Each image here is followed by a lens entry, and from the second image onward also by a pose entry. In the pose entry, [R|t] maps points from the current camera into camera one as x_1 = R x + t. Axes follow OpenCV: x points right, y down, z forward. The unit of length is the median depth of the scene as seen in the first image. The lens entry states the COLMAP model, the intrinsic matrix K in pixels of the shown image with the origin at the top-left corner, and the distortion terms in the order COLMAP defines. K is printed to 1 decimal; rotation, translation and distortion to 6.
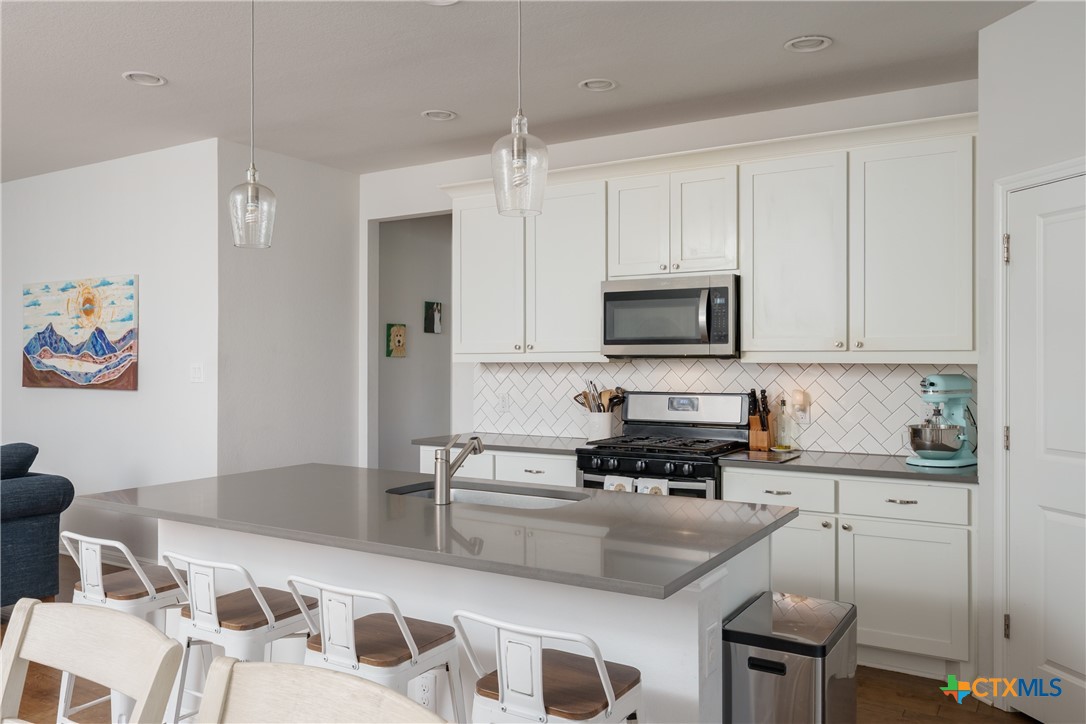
lens RADIAL K [[835.3, 0, 543.0], [0, 835.3, 362.0], [0, 0, 1]] dist [0.003892, 0.001704]
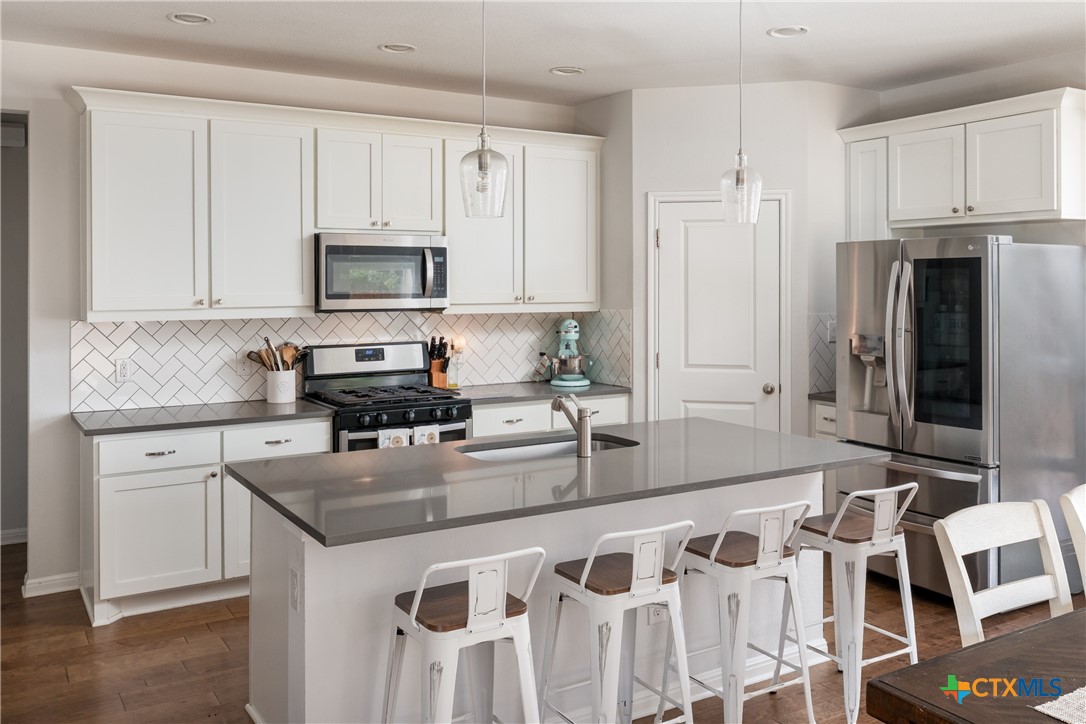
lens RADIAL K [[929.4, 0, 543.6], [0, 929.4, 265.0], [0, 0, 1]] dist [-0.002742, 0.003424]
pose [[0.461551, 0.015958, 0.886970, -0.796871], [0.005756, 0.999763, -0.020982, -0.037644], [-0.887095, 0.014789, 0.461349, 0.291091]]
